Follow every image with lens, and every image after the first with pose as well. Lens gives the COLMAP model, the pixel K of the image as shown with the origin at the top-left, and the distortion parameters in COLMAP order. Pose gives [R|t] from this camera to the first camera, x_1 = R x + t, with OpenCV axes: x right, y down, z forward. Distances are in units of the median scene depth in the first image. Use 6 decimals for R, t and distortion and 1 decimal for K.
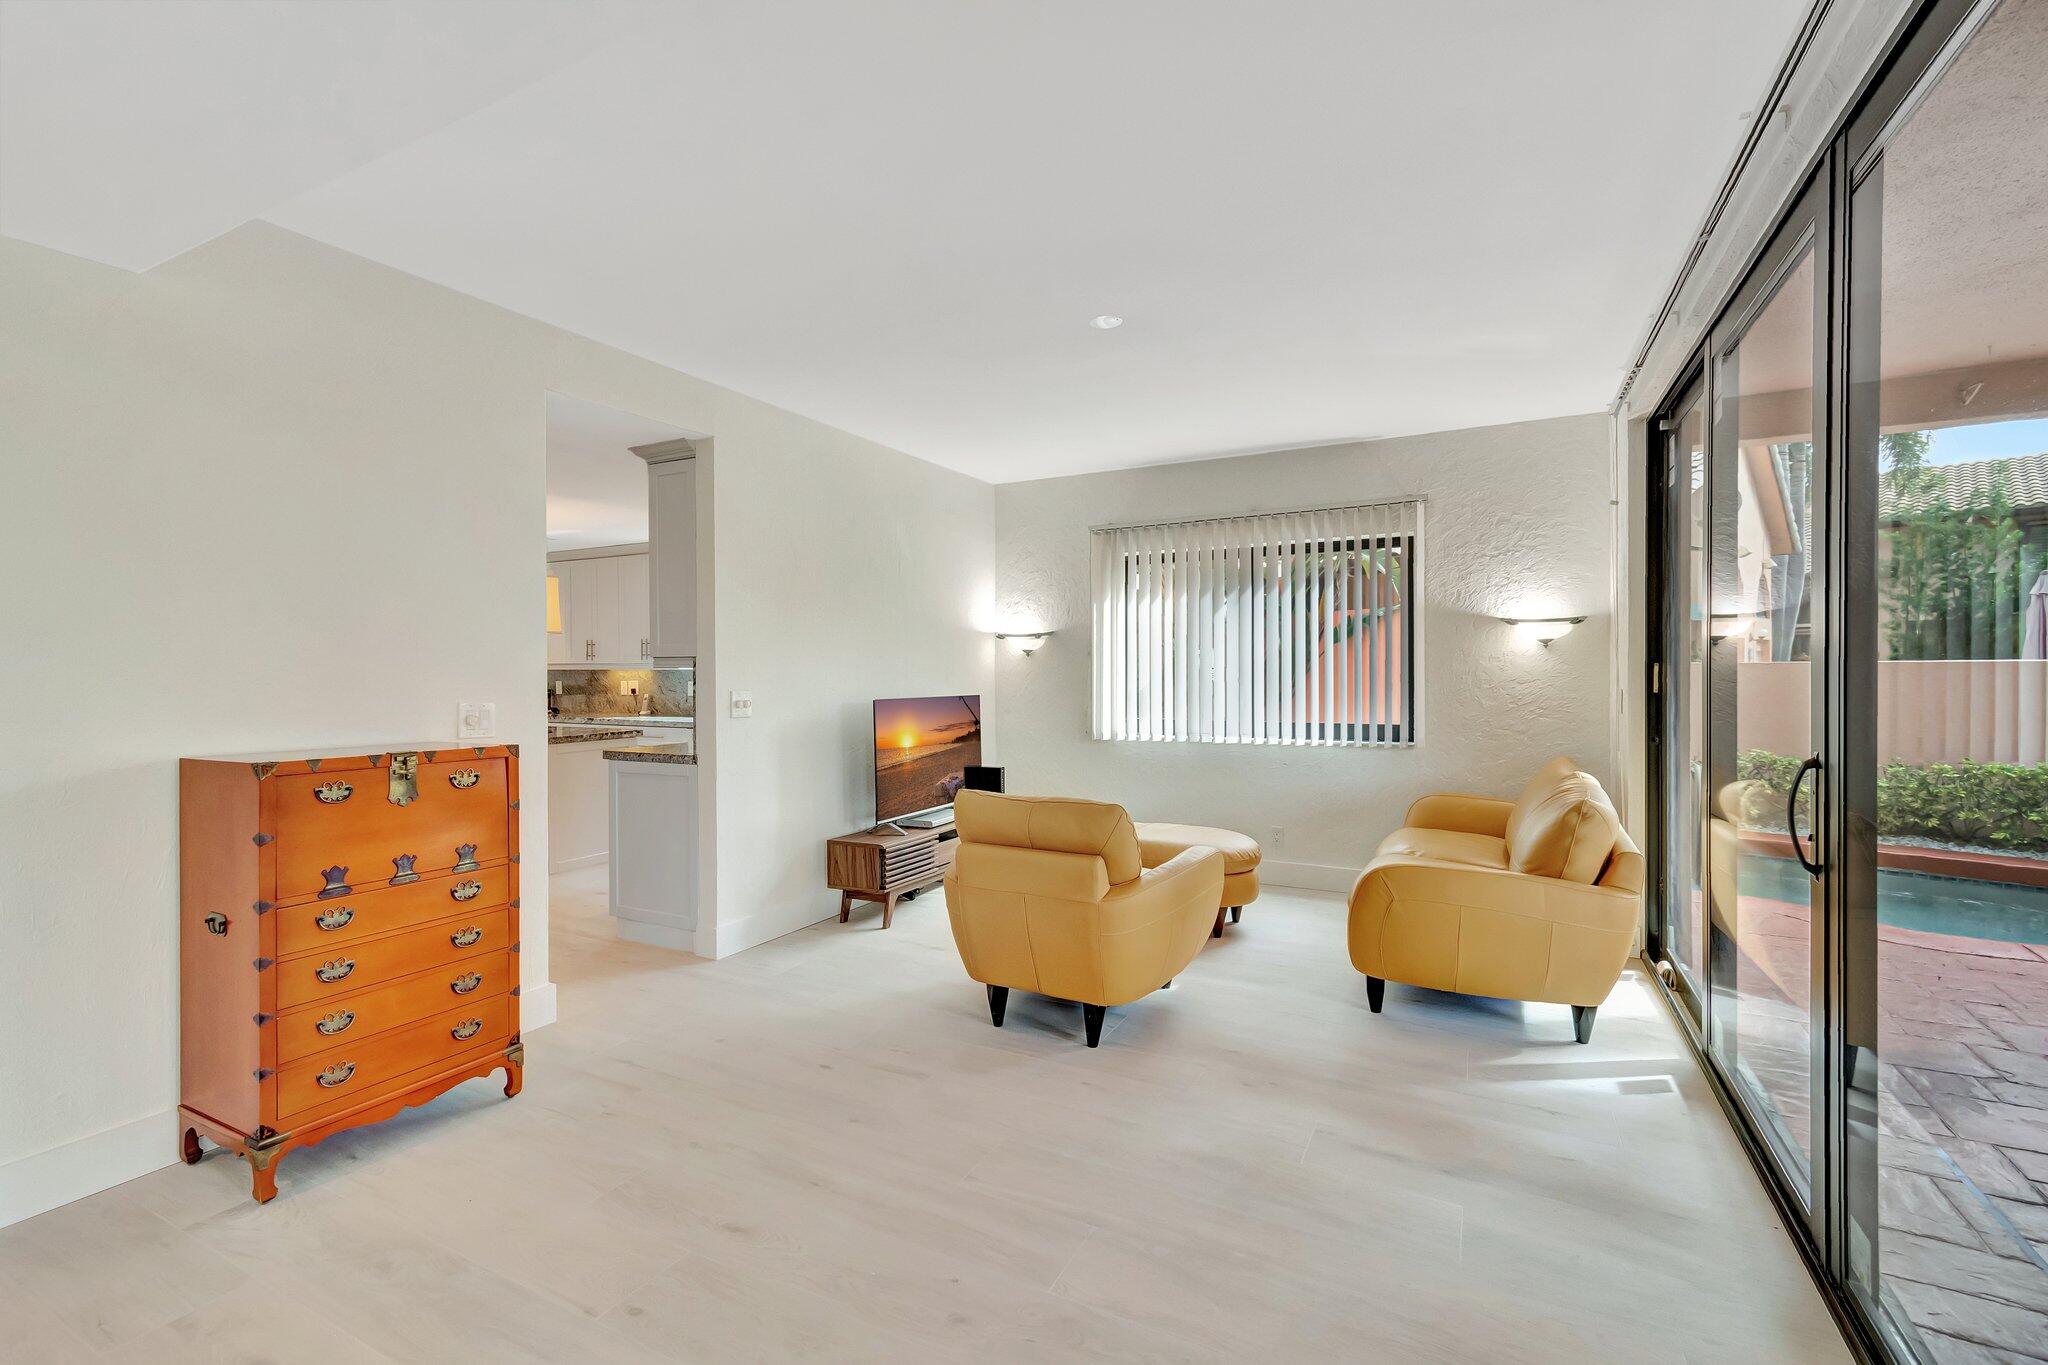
lens RADIAL K [[923.6, 0, 1017.9], [0, 923.6, 672.0], [0, 0, 1]] dist [0.001345, -0.001490]
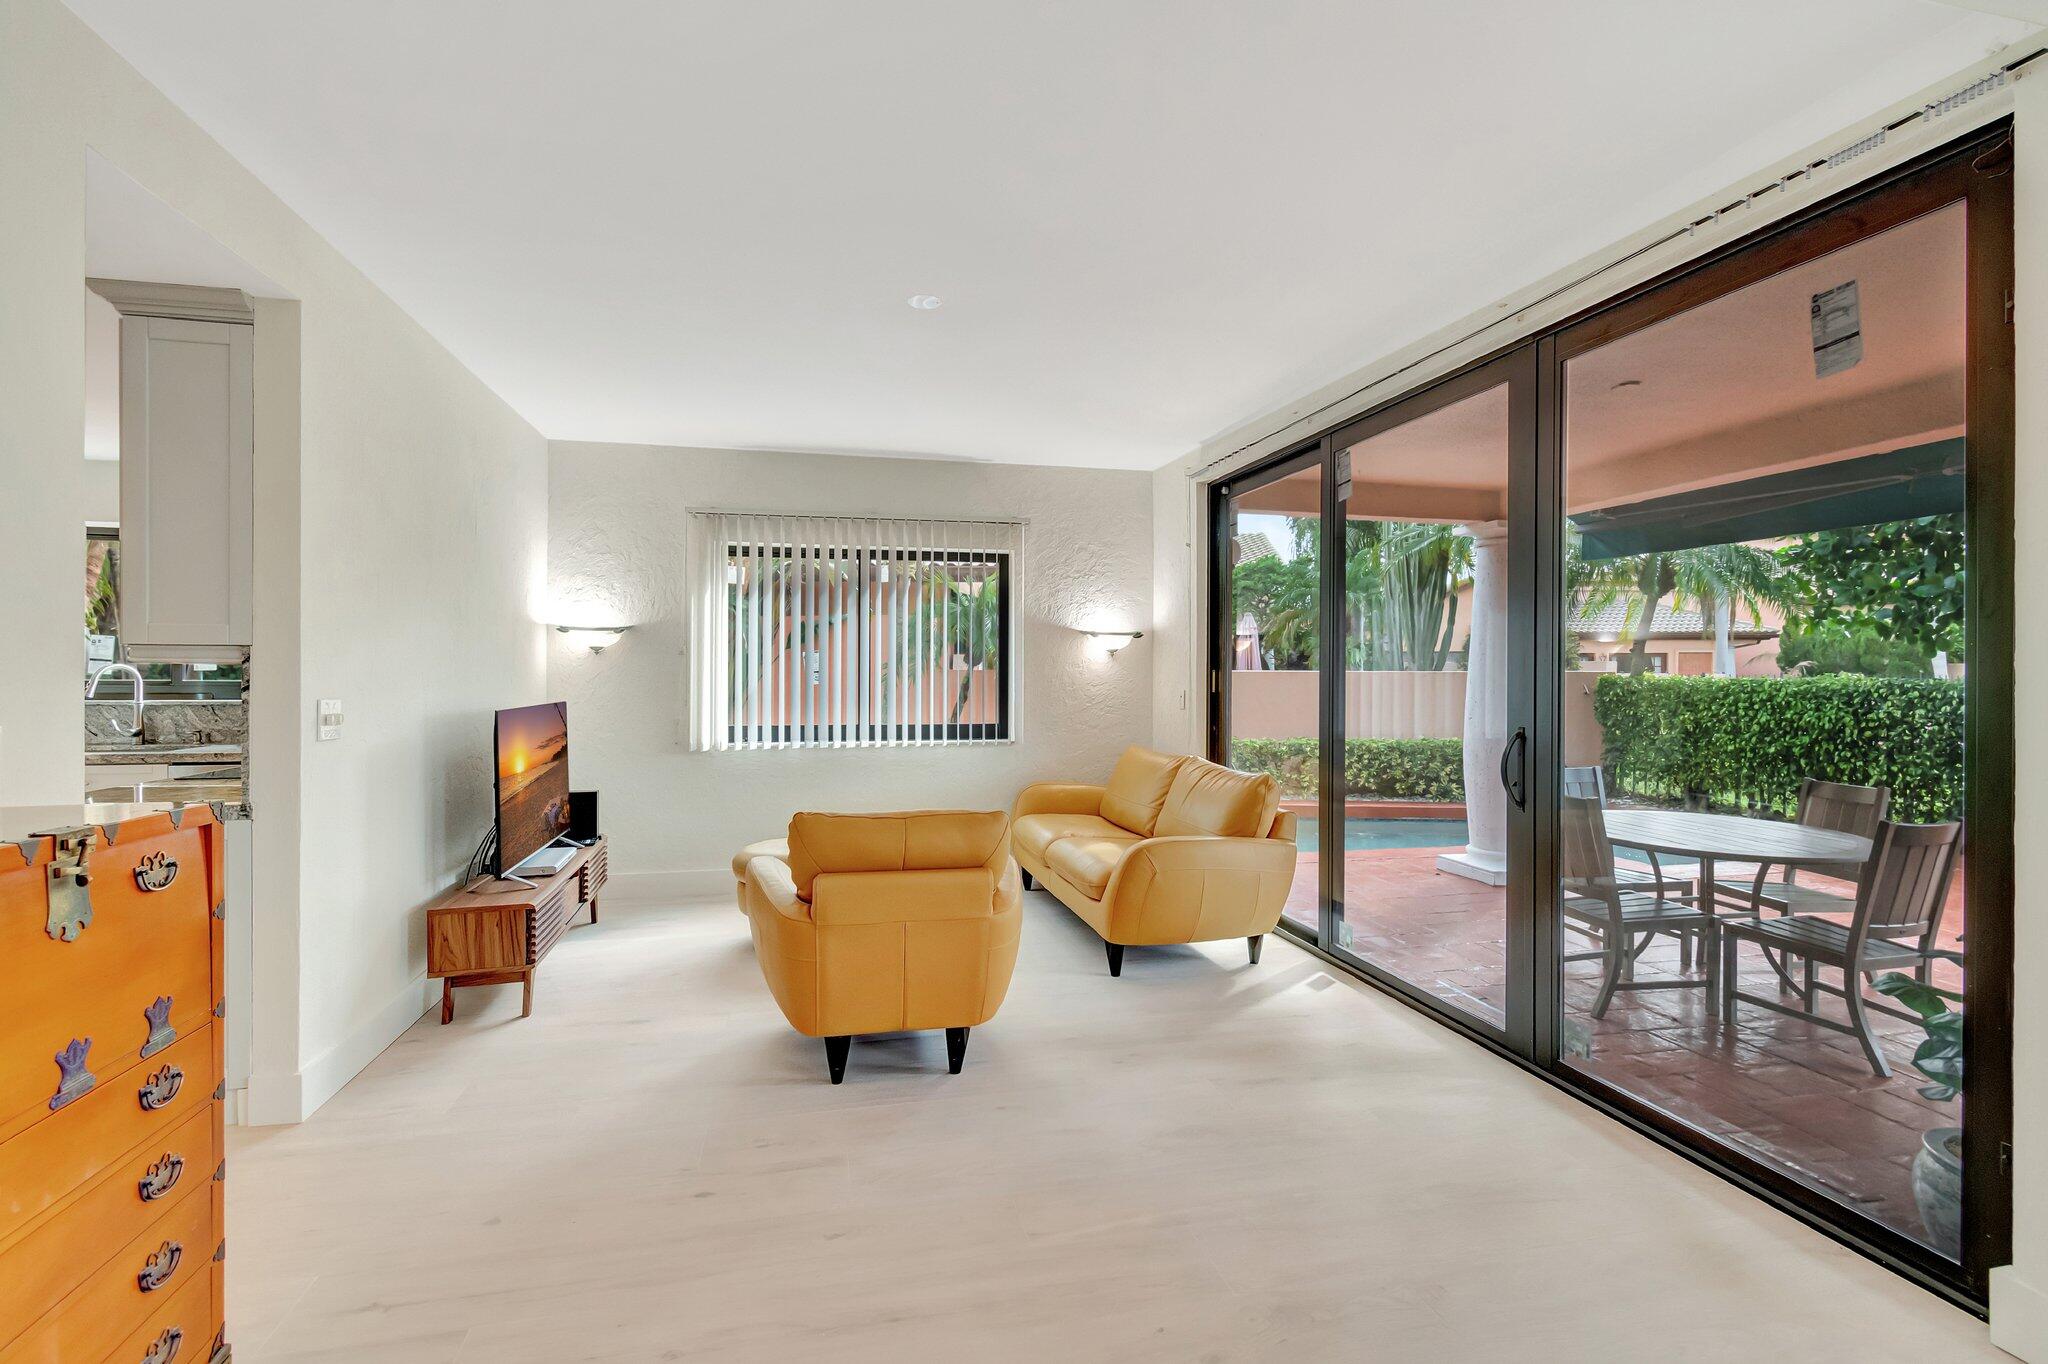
lens RADIAL K [[923.6, 0, 1032.9], [0, 923.6, 670.9], [0, 0, 1]] dist [0.001345, -0.001490]
pose [[0.746478, 0.008933, 0.665351, -0.300559], [-0.004882, 0.999956, -0.007948, 0.002890], [-0.665393, 0.002685, 0.746489, 0.151262]]
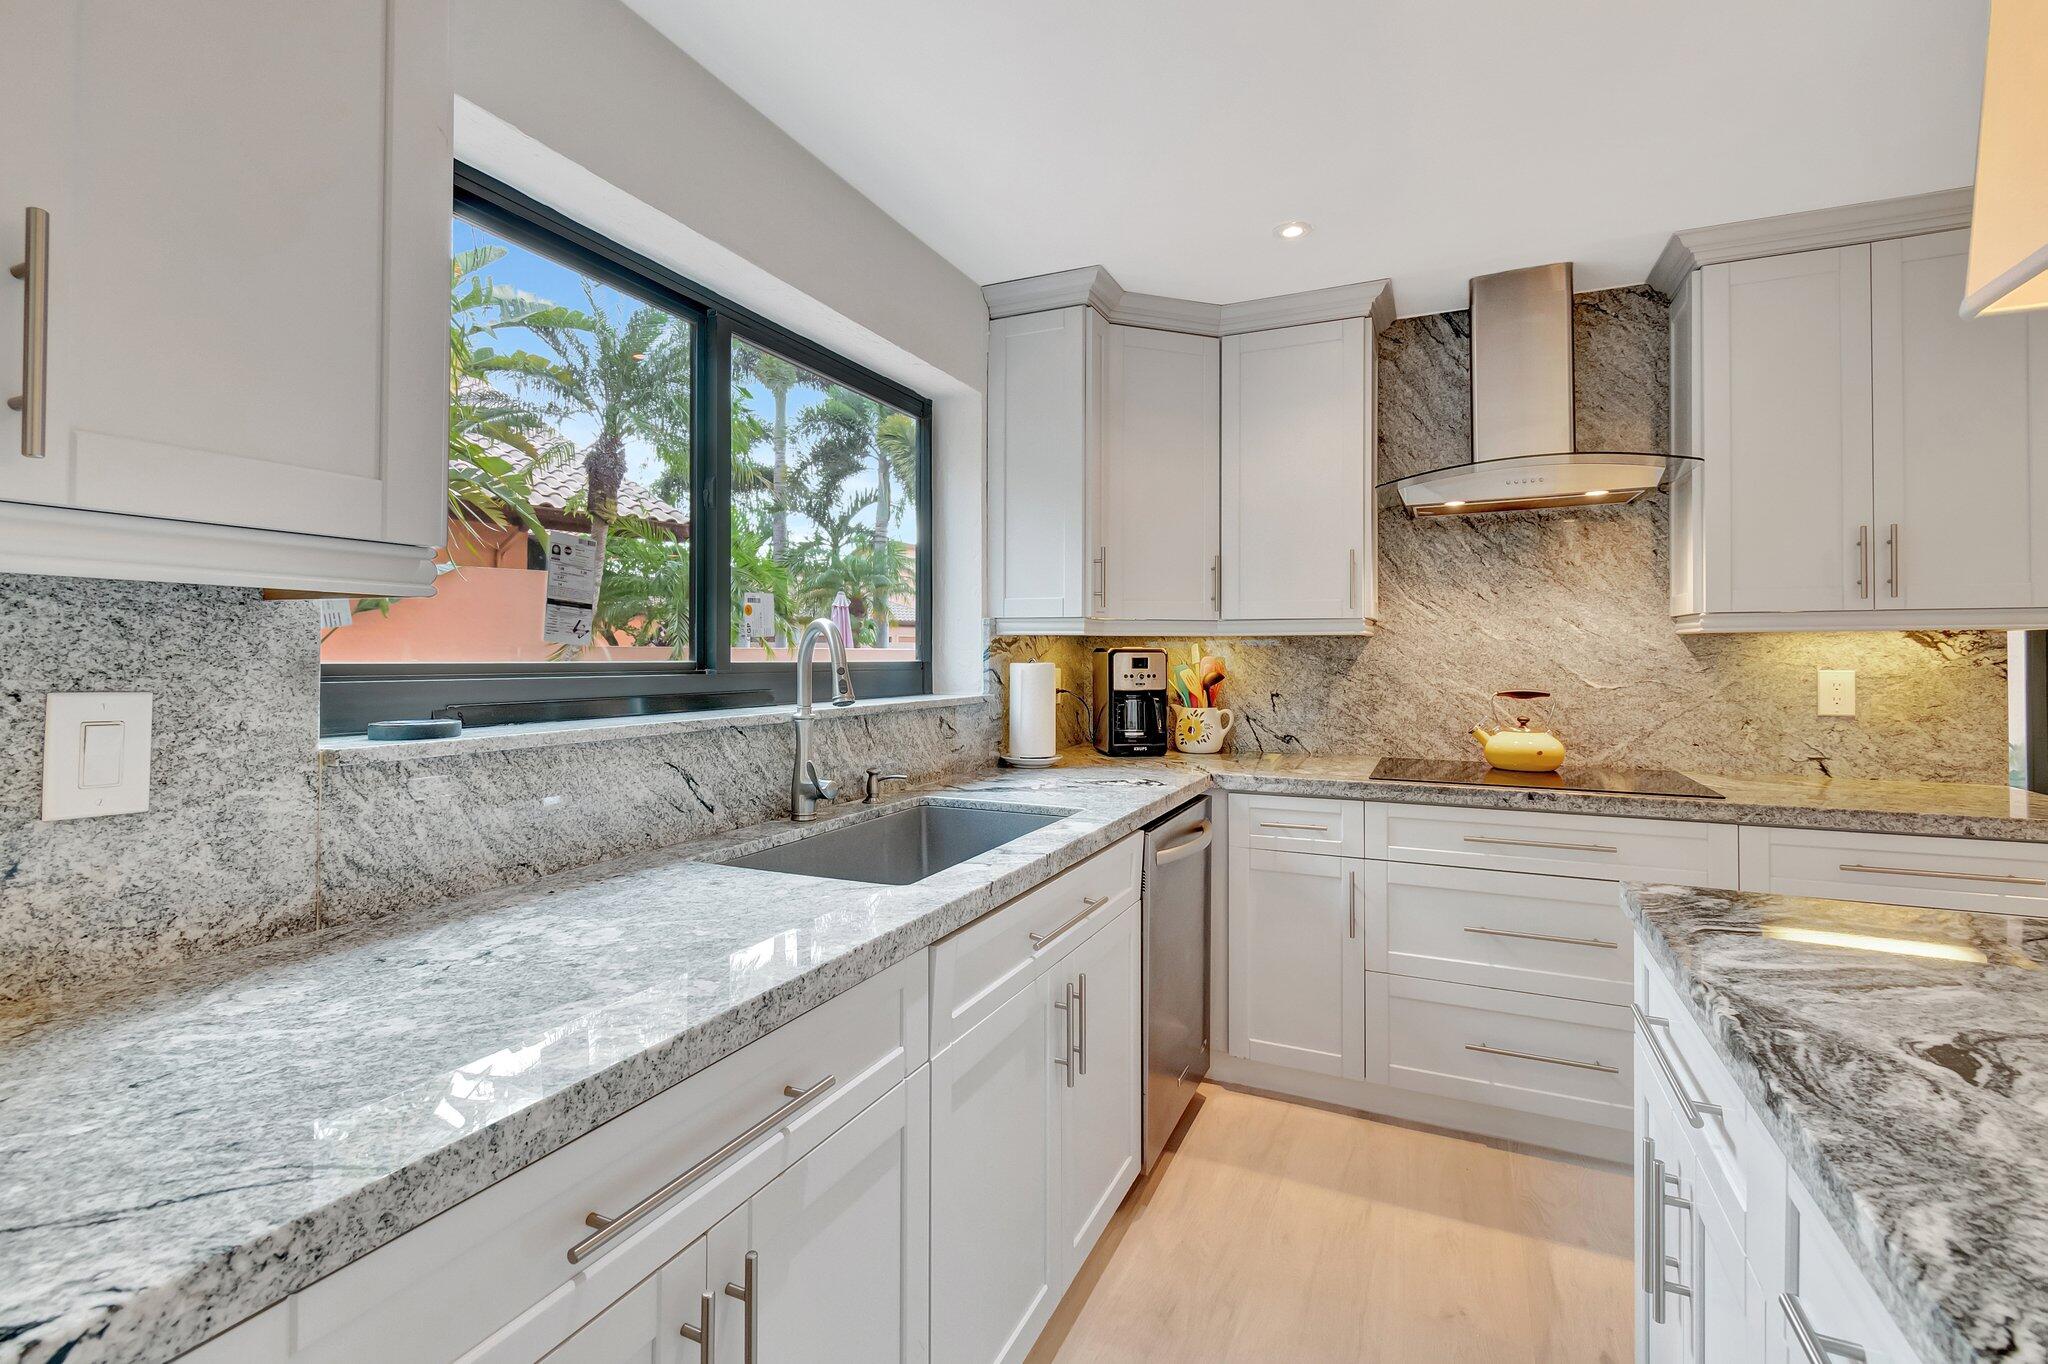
lens RADIAL K [[923.6, 0, 1006.9], [0, 923.6, 635.2], [0, 0, 1]] dist [0.001345, -0.001490]
pose [[-0.048041, 0.029885, 0.998398, -0.713546], [0.012887, 0.999488, -0.029298, 0.011168], [-0.998762, 0.011459, -0.048401, 1.326361]]
